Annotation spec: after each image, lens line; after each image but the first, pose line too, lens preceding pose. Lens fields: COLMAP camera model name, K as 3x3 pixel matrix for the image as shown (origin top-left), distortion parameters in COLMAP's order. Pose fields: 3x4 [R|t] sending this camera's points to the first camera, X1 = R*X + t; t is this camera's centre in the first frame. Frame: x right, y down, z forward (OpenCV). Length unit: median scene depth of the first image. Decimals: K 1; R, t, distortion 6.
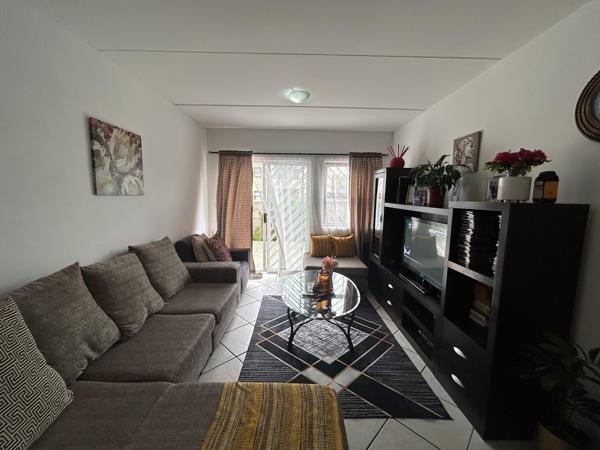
lens RADIAL K [[243.6, 0, 299.5], [0, 243.6, 224.3], [0, 0, 1]] dist [-0.005056, 0.001125]
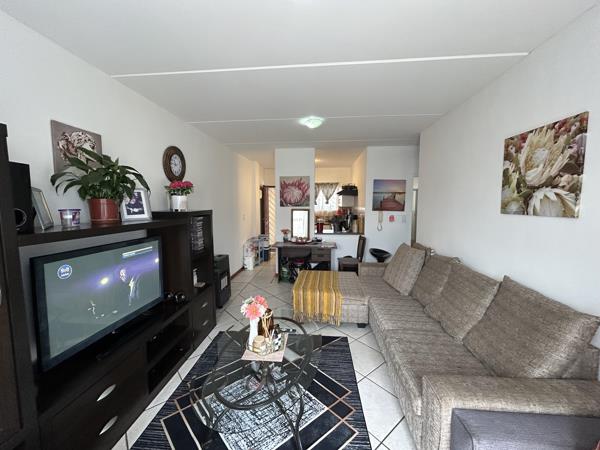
lens RADIAL K [[243.6, 0, 299.3], [0, 243.6, 224.4], [0, 0, 1]] dist [-0.005056, 0.001125]
pose [[-0.995062, -0.026031, 0.095776, -0.070396], [-0.005646, 0.978276, 0.207231, -0.234651], [-0.099090, 0.205667, -0.973592, 1.730013]]
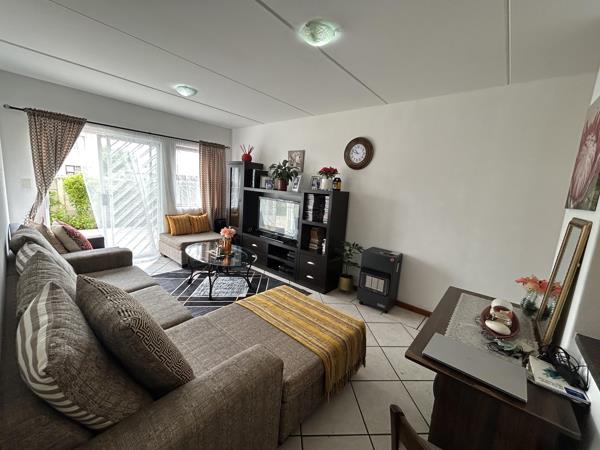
lens RADIAL K [[243.6, 0, 300.4], [0, 243.6, 225.5], [0, 0, 1]] dist [-0.005056, 0.001125]
pose [[0.655874, -0.092792, 0.749146, -0.660105], [0.030454, 0.994861, 0.096564, 0.004757], [-0.754256, -0.040519, 0.655329, -0.196735]]
